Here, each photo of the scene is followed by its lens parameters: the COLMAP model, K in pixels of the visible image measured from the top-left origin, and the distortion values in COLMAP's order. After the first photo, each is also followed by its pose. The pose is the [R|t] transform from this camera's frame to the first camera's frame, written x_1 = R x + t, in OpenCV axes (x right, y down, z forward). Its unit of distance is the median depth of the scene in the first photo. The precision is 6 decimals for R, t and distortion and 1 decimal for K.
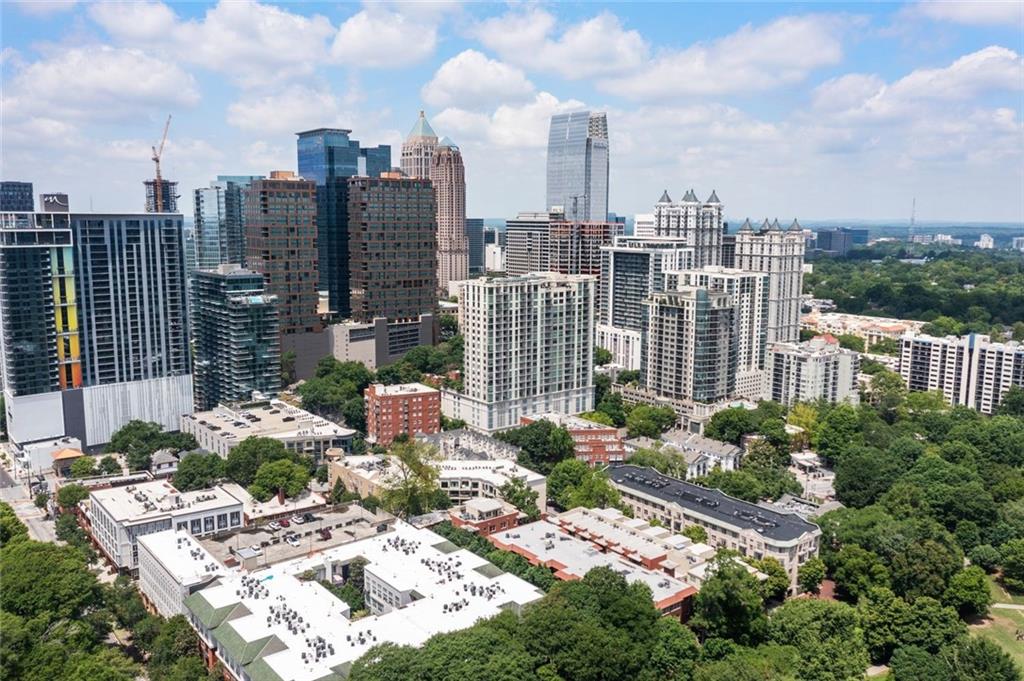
lens RADIAL K [[821.7, 0, 513.0], [0, 821.7, 341.4], [0, 0, 1]] dist [-0.003674, 0.002963]
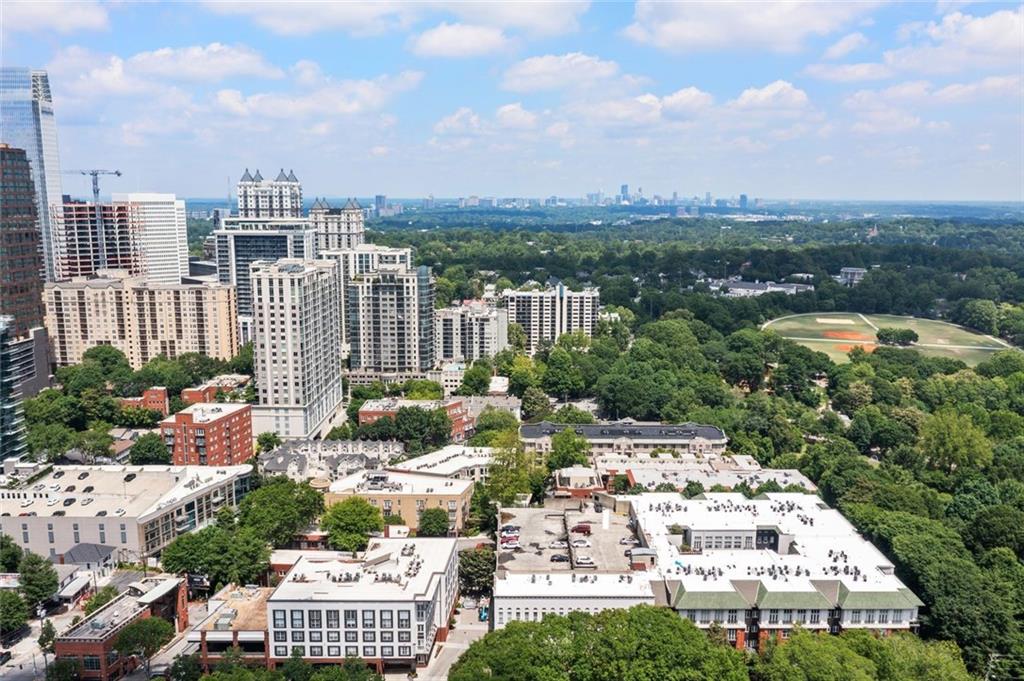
lens RADIAL K [[821.7, 0, 513.3], [0, 821.7, 339.5], [0, 0, 1]] dist [-0.003674, 0.002963]
pose [[0.631025, -0.137510, 0.763478, -0.503439], [0.117673, 0.989743, 0.081004, -0.039113], [-0.766786, 0.038725, 0.640733, 0.216503]]
